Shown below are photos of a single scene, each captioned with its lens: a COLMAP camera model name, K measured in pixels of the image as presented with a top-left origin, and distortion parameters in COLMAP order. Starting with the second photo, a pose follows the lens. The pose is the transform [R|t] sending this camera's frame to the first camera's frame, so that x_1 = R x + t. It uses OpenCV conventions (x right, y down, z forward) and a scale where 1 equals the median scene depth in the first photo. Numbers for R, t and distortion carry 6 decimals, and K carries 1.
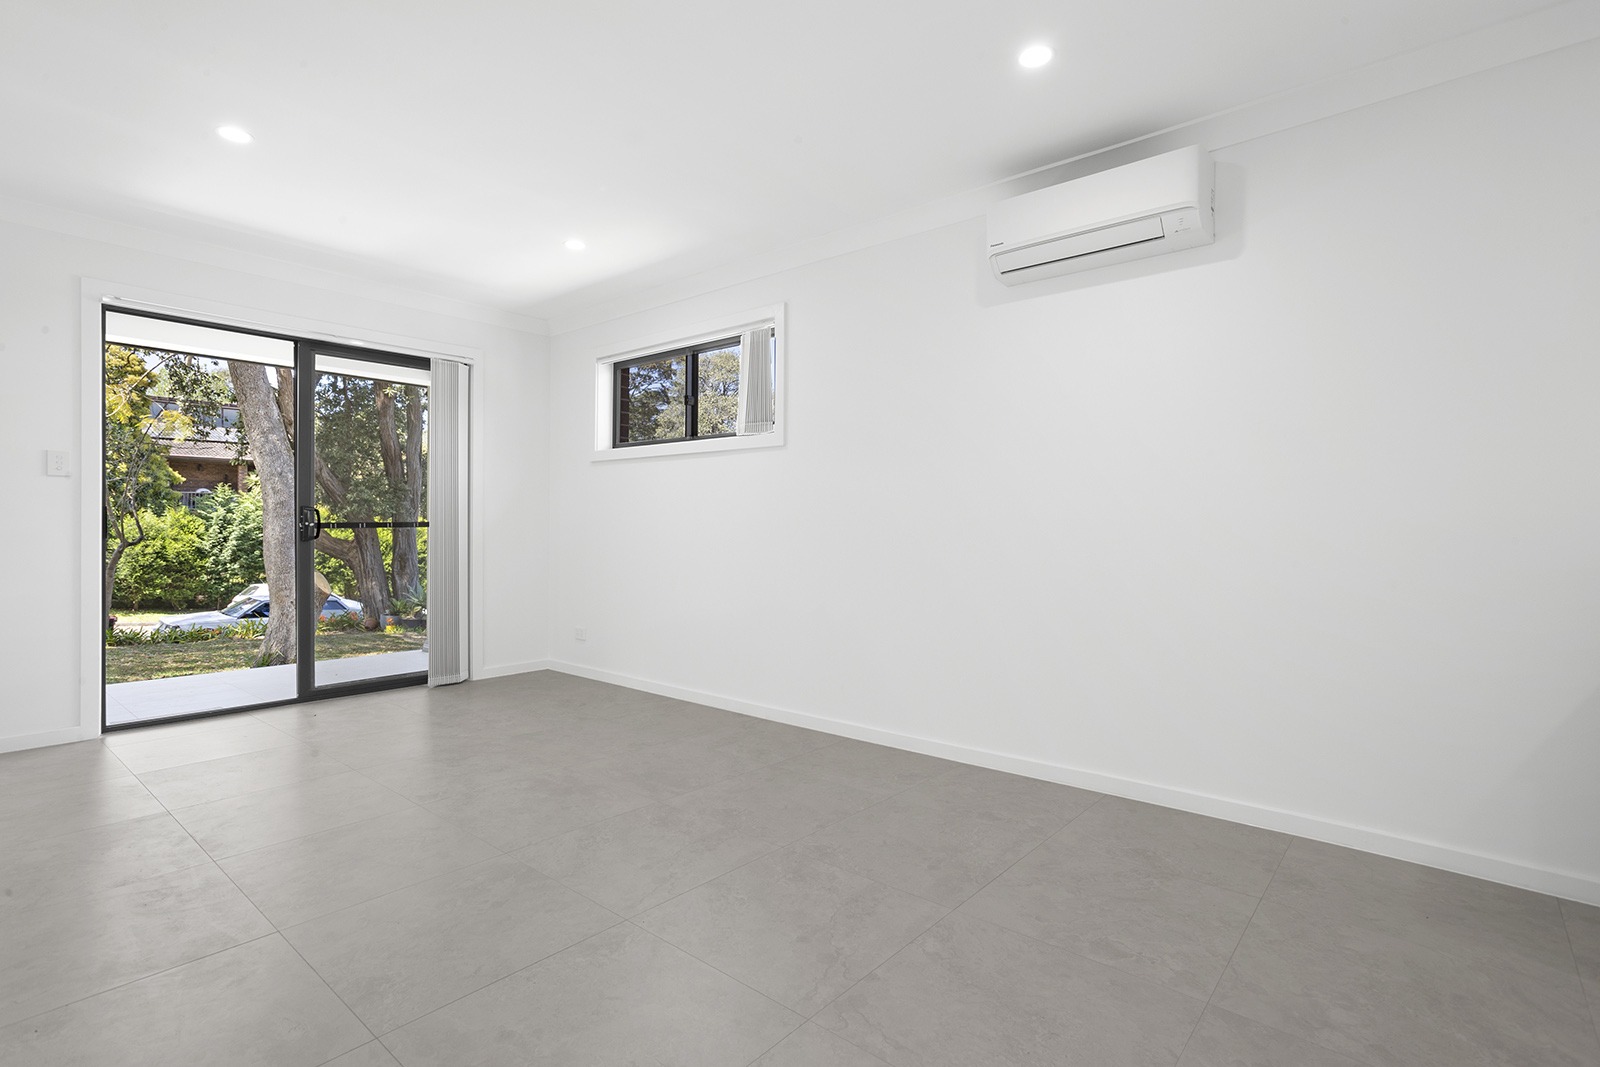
lens RADIAL K [[777.2, 0, 788.6], [0, 777.2, 527.3], [0, 0, 1]] dist [-0.029800, 0.026417]
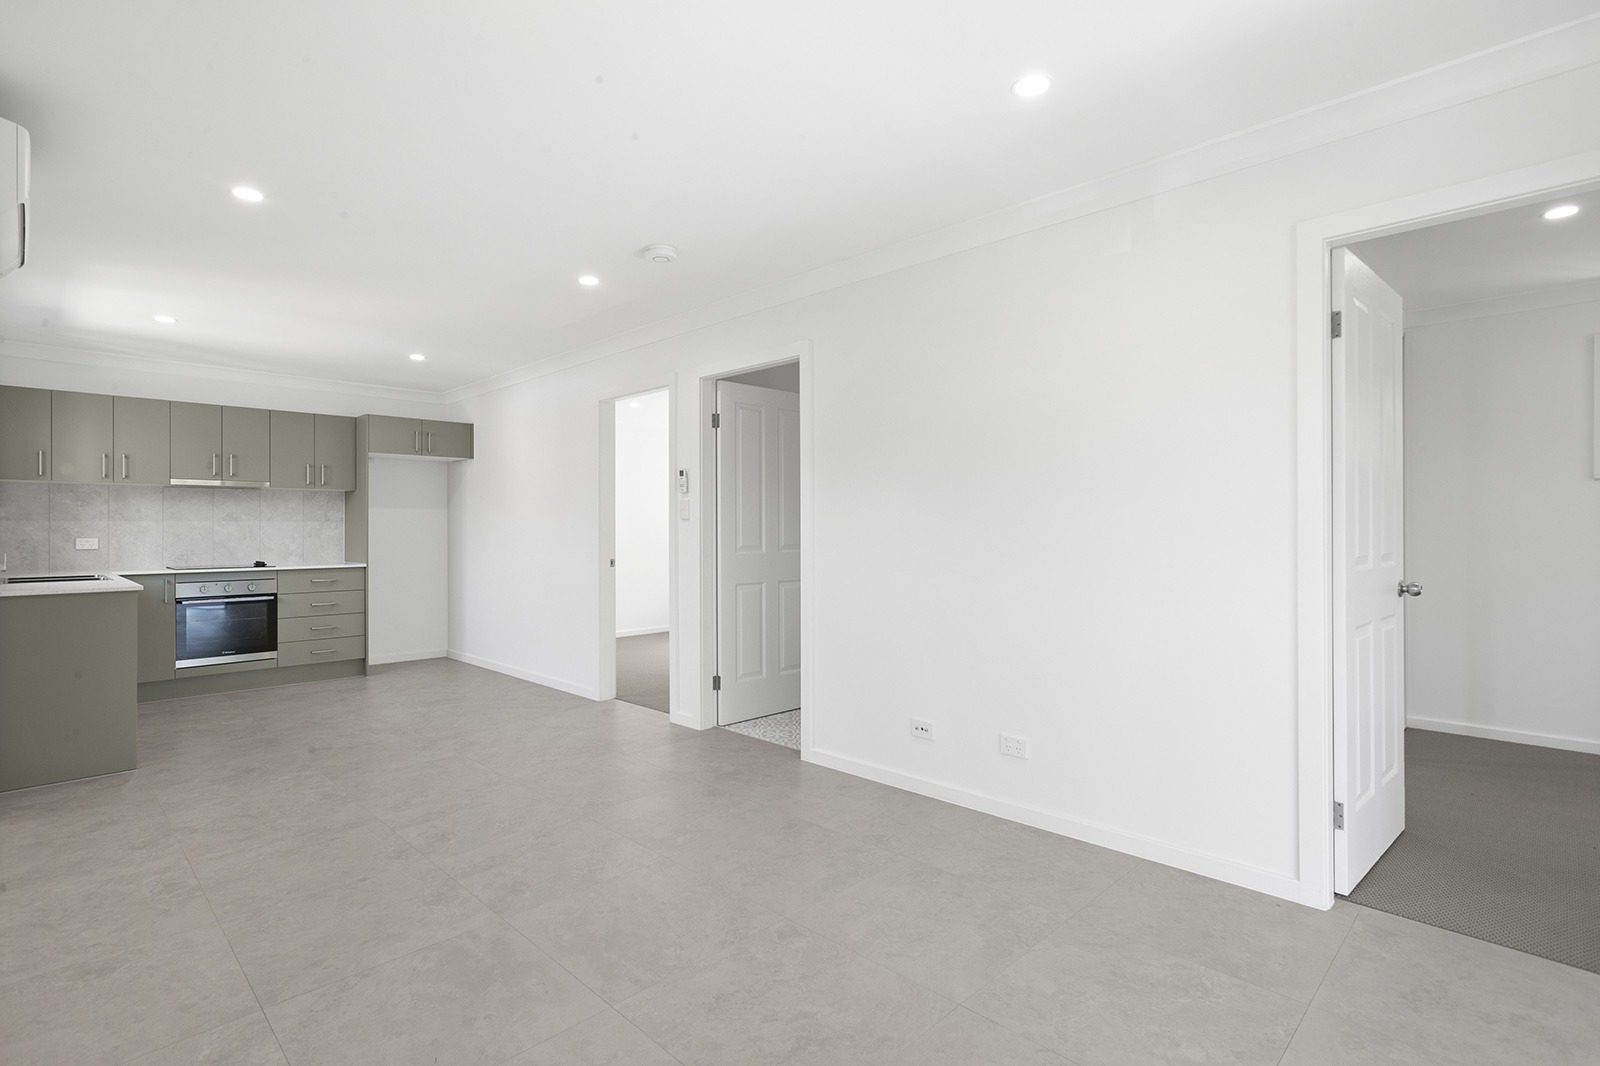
lens RADIAL K [[771.1, 0, 796.3], [0, 771.1, 527.4], [0, 0, 1]] dist [-0.020846, 0.017580]
pose [[-0.997957, -0.002159, 0.063854, -0.351867], [-0.002283, 0.999996, -0.001872, -0.040307], [-0.063849, -0.002014, -0.997958, 1.190411]]
